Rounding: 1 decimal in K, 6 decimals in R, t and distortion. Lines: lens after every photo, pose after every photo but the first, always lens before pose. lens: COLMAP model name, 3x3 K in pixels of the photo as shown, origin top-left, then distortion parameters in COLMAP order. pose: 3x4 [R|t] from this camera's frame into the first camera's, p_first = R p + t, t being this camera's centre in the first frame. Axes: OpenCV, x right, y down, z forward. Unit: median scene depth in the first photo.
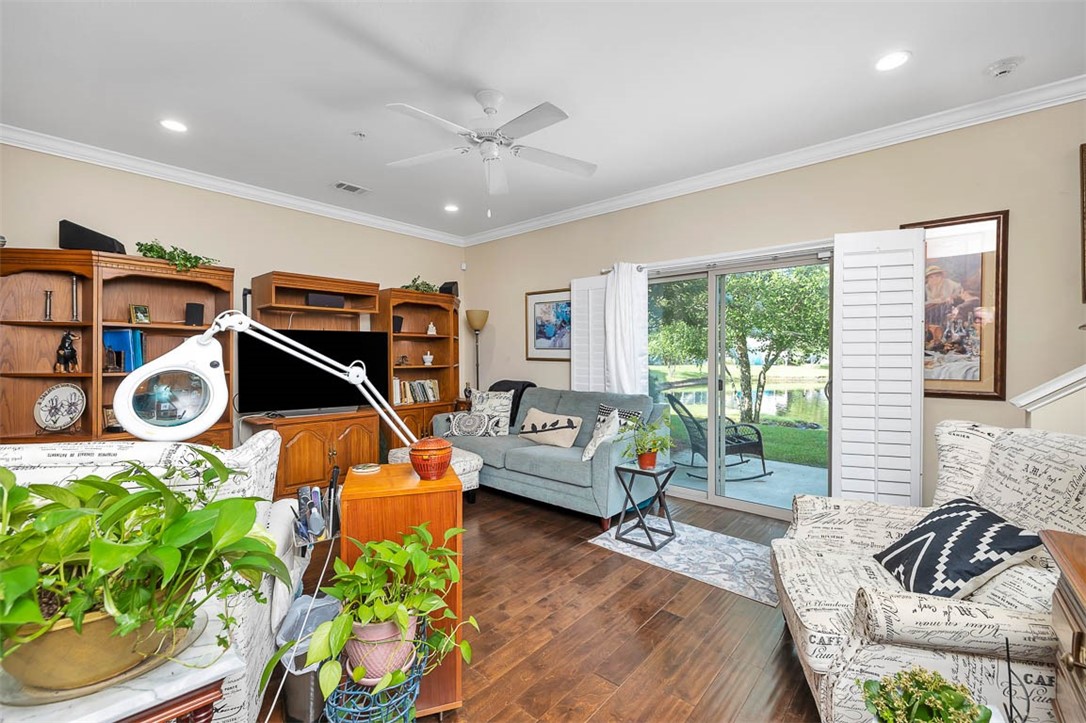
lens RADIAL K [[465.7, 0, 538.6], [0, 465.7, 358.6], [0, 0, 1]] dist [-0.004896, 0.000445]
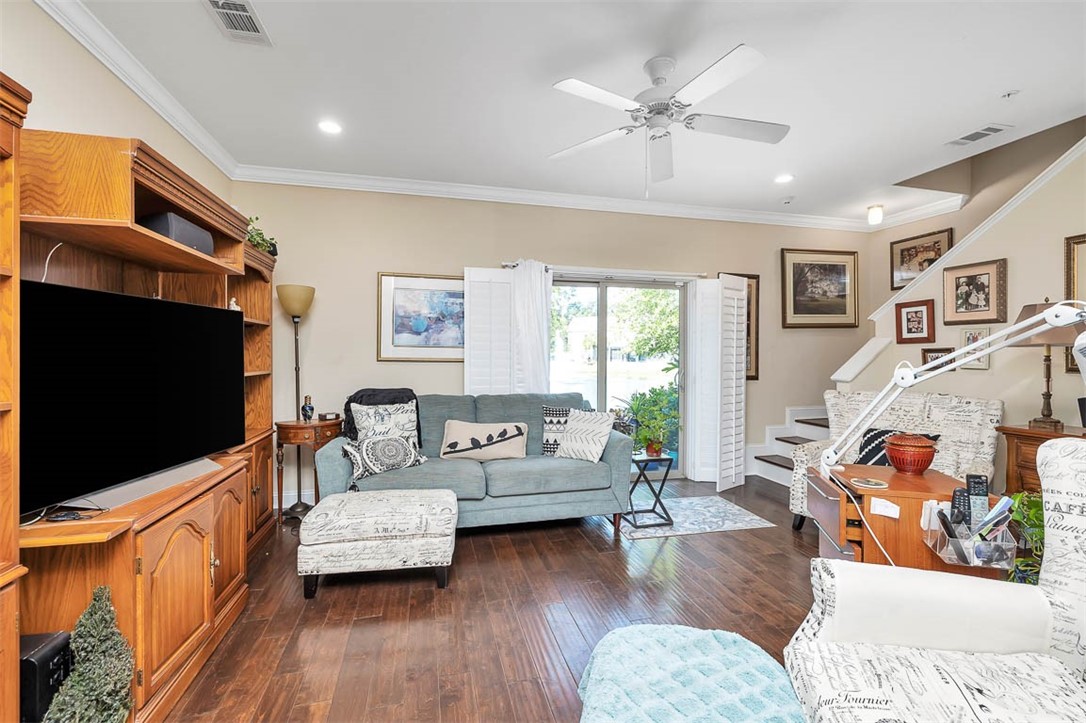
lens RADIAL K [[465.7, 0, 545.3], [0, 465.7, 359.6], [0, 0, 1]] dist [-0.004896, 0.000445]
pose [[0.562468, -0.004325, 0.826808, -0.621066], [0.005221, 0.999985, 0.001678, 0.001158], [-0.826803, 0.003373, 0.562482, 0.435060]]
